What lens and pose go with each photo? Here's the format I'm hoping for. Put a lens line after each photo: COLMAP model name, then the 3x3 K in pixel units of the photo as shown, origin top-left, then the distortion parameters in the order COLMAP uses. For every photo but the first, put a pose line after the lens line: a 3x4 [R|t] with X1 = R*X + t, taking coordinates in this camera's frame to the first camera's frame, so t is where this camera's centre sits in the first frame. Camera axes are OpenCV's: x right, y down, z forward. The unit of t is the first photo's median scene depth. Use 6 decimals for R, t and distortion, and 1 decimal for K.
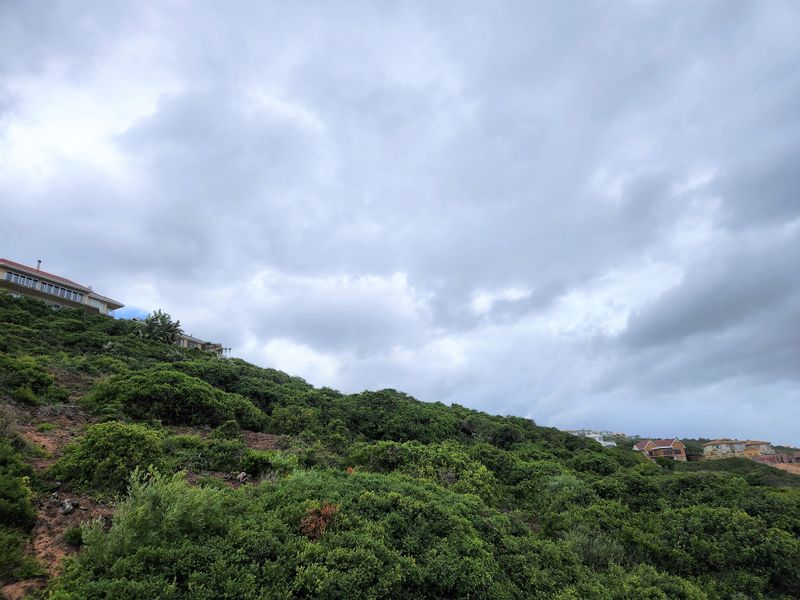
lens RADIAL K [[545.3, 0, 400.2], [0, 545.3, 288.8], [0, 0, 1]] dist [0.096198, -0.079652]
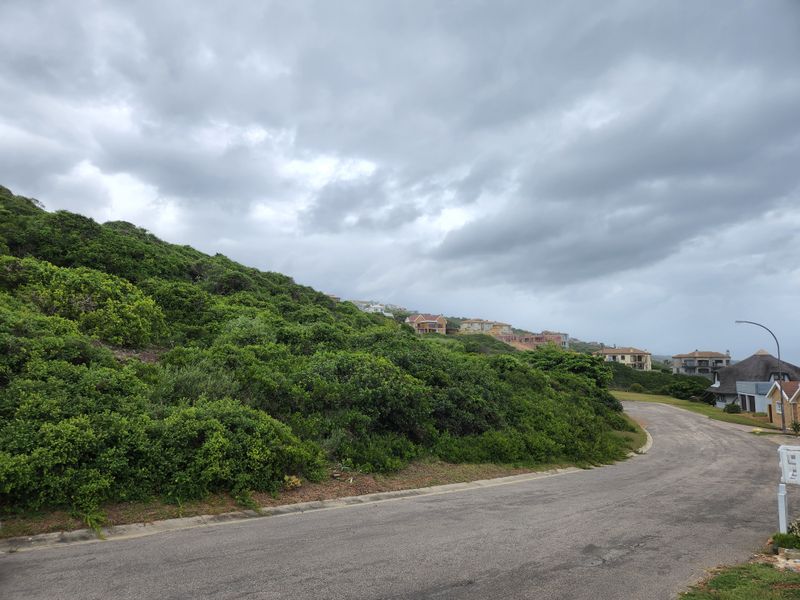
lens RADIAL K [[545.3, 0, 400.2], [0, 545.3, 288.8], [0, 0, 1]] dist [0.096198, -0.079652]
pose [[0.931936, 0.116294, 0.343468, 0.092857], [-0.194528, 0.959687, 0.202877, 0.021242], [-0.306028, -0.255882, 0.916990, 0.034079]]
